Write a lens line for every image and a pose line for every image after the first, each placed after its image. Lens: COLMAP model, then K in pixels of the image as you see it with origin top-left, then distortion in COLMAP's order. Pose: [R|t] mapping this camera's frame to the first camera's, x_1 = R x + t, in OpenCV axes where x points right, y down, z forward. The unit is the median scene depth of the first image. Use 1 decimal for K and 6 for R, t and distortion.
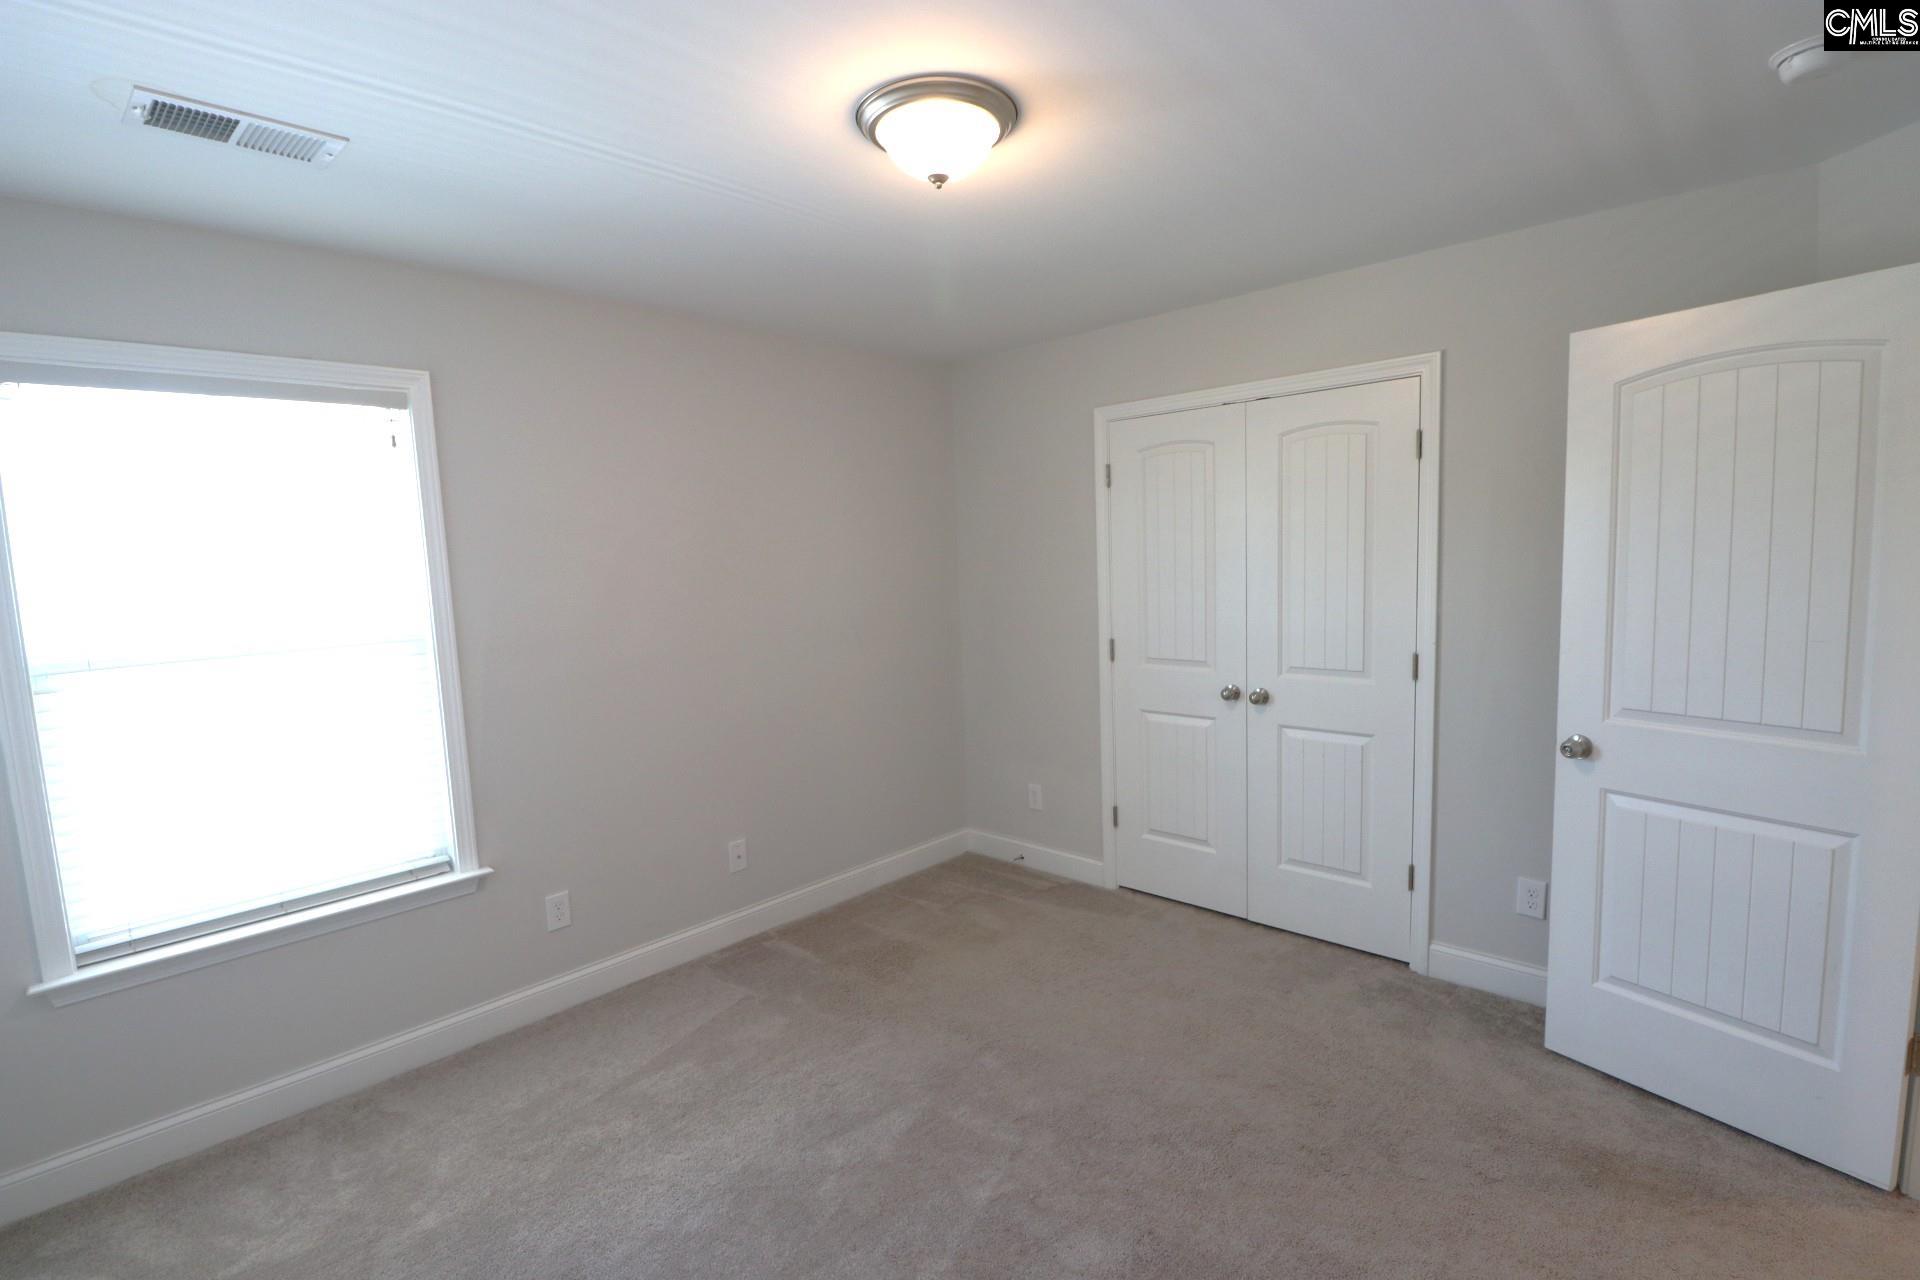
lens RADIAL K [[888.6, 0, 960.0], [0, 888.6, 640.0], [0, 0, 1]] dist [0.000929, -0.014419]
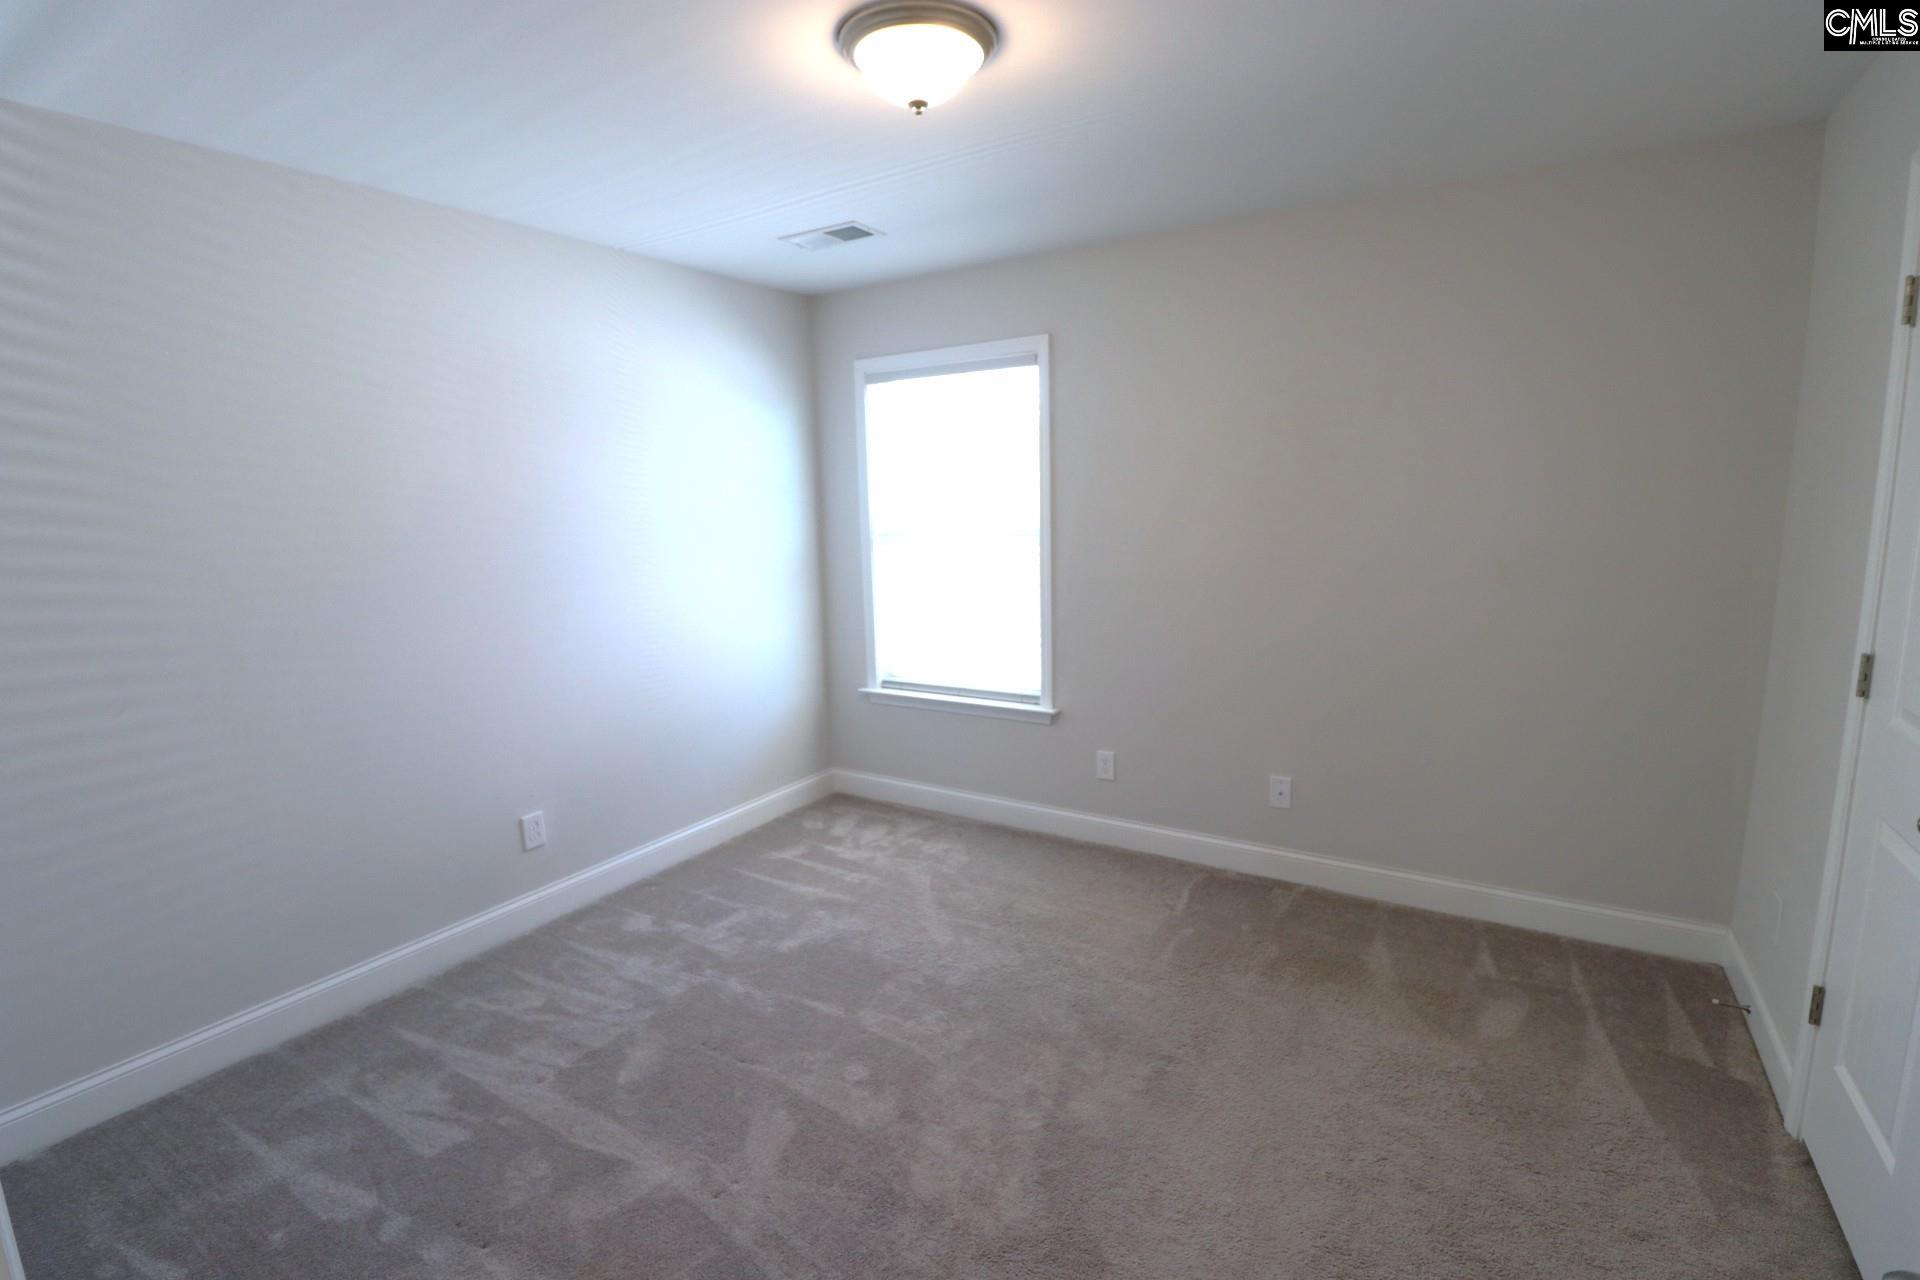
lens RADIAL K [[888.6, 0, 960.0], [0, 888.6, 640.0], [0, 0, 1]] dist [0.000929, -0.014419]
pose [[0.187935, 0.181103, -0.965340, 0.567705], [-0.080292, 0.982397, 0.168671, -0.048278], [0.978894, 0.045809, 0.199168, 0.468928]]
